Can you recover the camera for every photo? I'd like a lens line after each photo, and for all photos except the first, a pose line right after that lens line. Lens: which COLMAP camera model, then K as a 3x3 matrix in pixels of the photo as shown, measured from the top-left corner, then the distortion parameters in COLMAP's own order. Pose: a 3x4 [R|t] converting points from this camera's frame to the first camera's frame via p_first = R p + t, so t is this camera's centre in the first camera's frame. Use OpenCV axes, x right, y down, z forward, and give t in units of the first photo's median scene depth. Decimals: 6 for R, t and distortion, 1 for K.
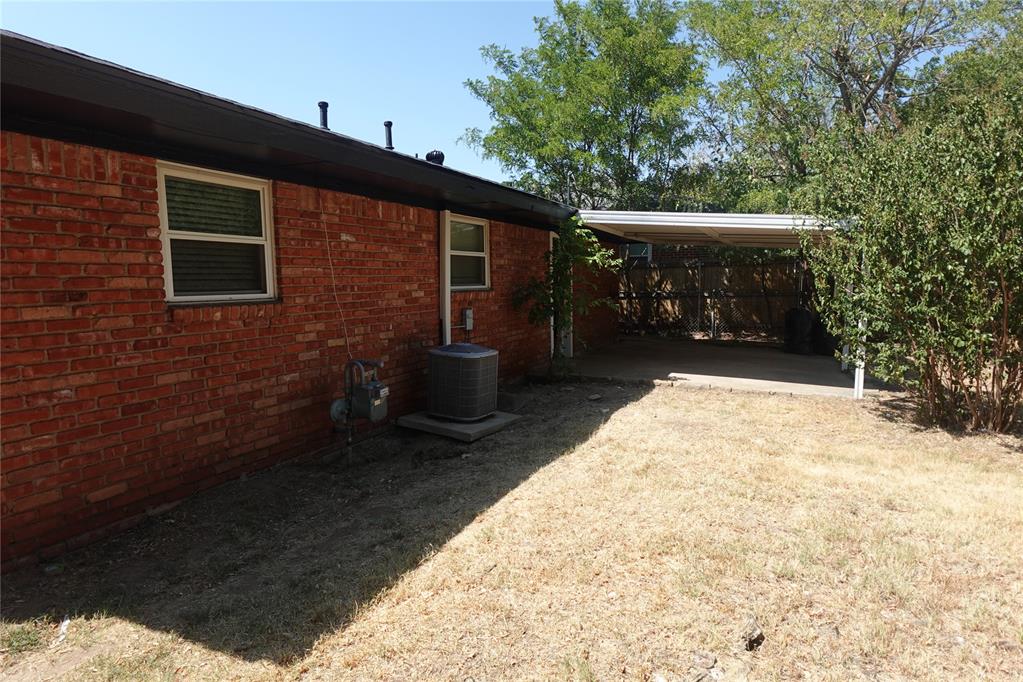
lens RADIAL K [[572.3, 0, 511.5], [0, 572.3, 341.0], [0, 0, 1]] dist [-0.015216, -0.000714]
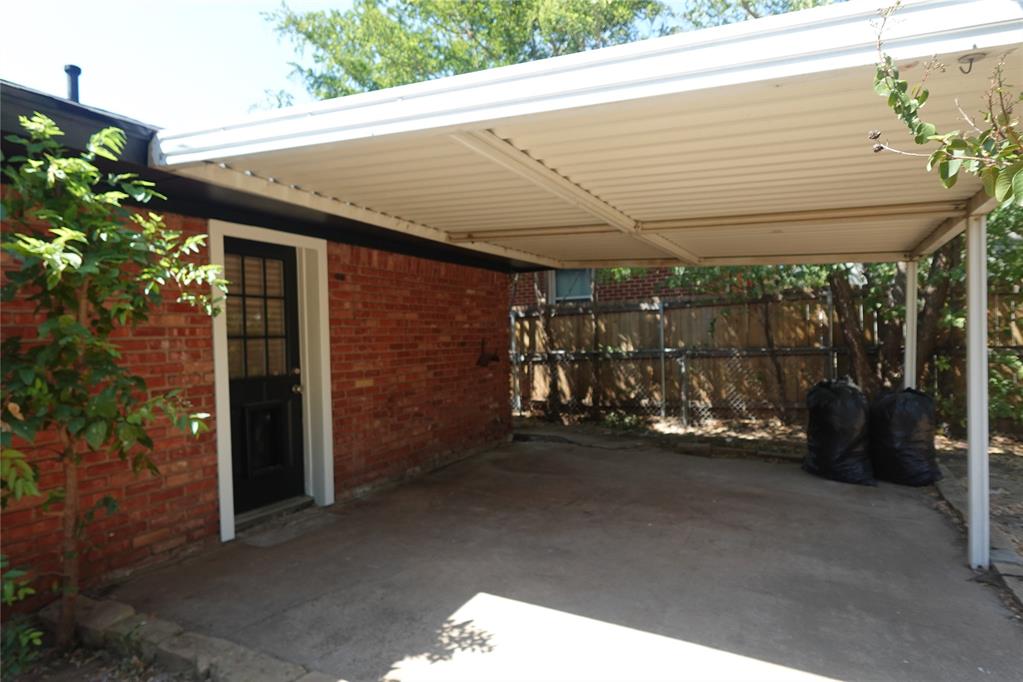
lens RADIAL K [[572.3, 0, 511.5], [0, 572.3, 341.0], [0, 0, 1]] dist [-0.015216, -0.000714]
pose [[0.999914, -0.005834, -0.011720, 0.382555], [0.004728, 0.995719, -0.092314, -0.090680], [0.012208, 0.092250, 0.995661, 0.859754]]
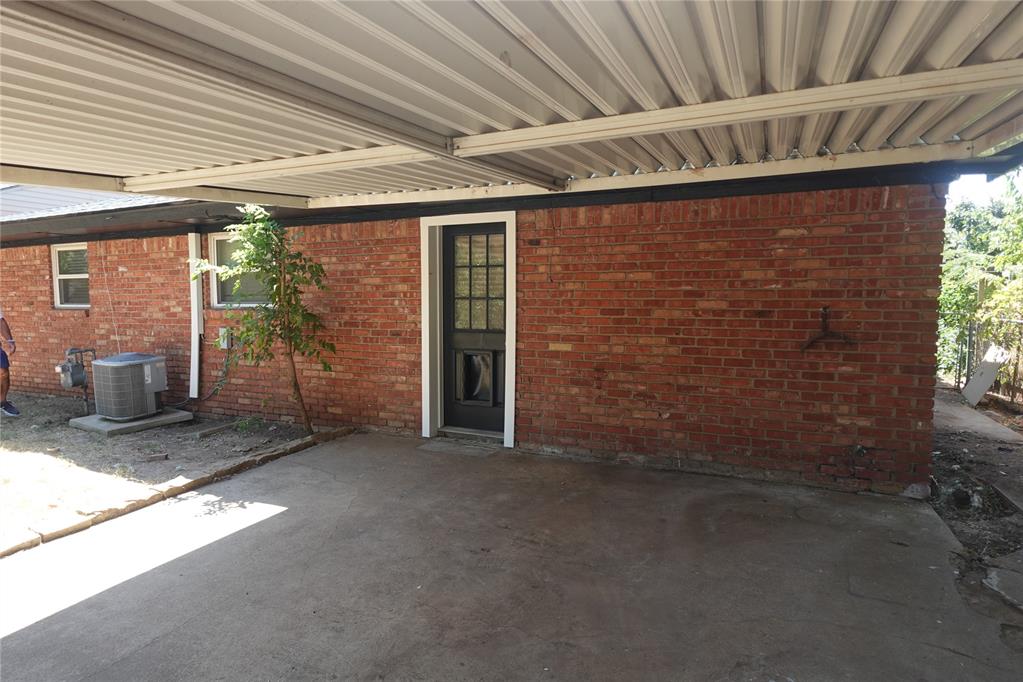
lens RADIAL K [[572.3, 0, 511.5], [0, 572.3, 341.0], [0, 0, 1]] dist [-0.015216, -0.000714]
pose [[0.052939, 0.097539, -0.993823, 1.165574], [-0.098476, 0.990877, 0.092004, -0.215048], [0.993730, 0.092997, 0.062062, 1.796389]]
